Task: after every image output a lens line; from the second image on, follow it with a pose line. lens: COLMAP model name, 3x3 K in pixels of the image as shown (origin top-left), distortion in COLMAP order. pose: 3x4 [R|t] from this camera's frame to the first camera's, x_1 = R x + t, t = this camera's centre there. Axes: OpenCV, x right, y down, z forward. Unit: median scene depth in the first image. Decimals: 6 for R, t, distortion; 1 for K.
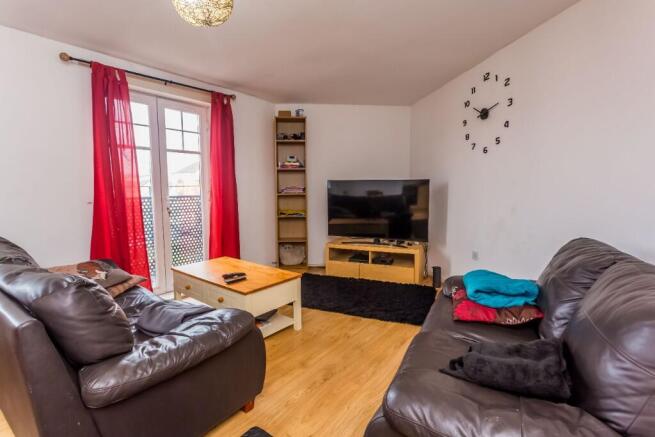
lens RADIAL K [[320.0, 0, 327.5], [0, 320.0, 218.5], [0, 0, 1]] dist [-0.000179, 0.000137]
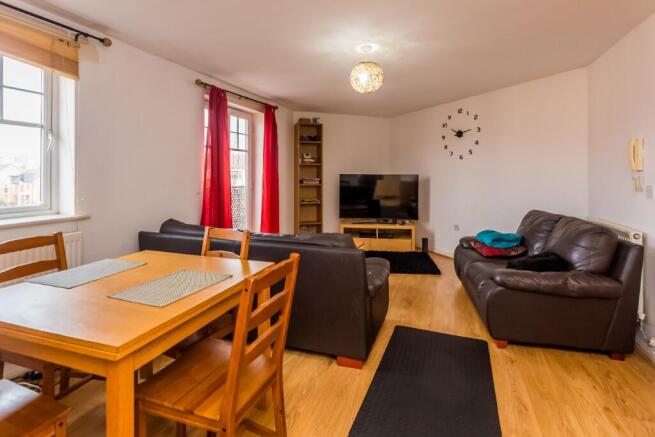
lens RADIAL K [[330.9, 0, 330.8], [0, 330.9, 175.0], [0, 0, 1]] dist [-0.000665, 0.000084]
pose [[0.960700, 0.009817, 0.277416, -0.450597], [0.017517, 0.995239, -0.095882, 0.010658], [-0.277037, 0.096974, 0.955953, -0.276407]]
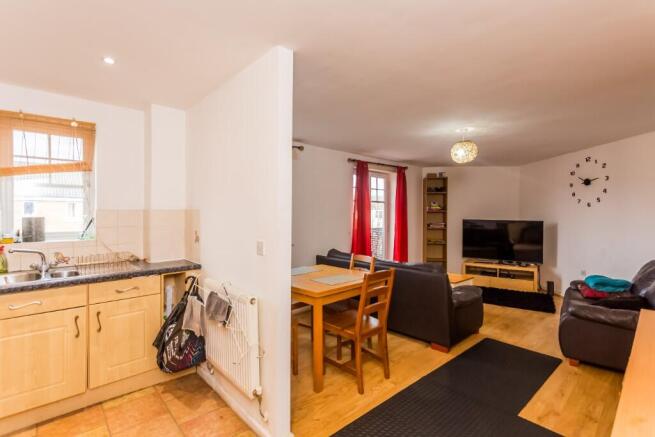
lens RADIAL K [[316.5, 0, 323.8], [0, 316.5, 216.5], [0, 0, 1]] dist [0.001336, 0.000272]
pose [[0.981988, 0.014831, -0.188361, -0.403006], [-0.031494, 0.995816, -0.085783, 0.014875], [0.186300, 0.090170, 0.978346, -0.622931]]
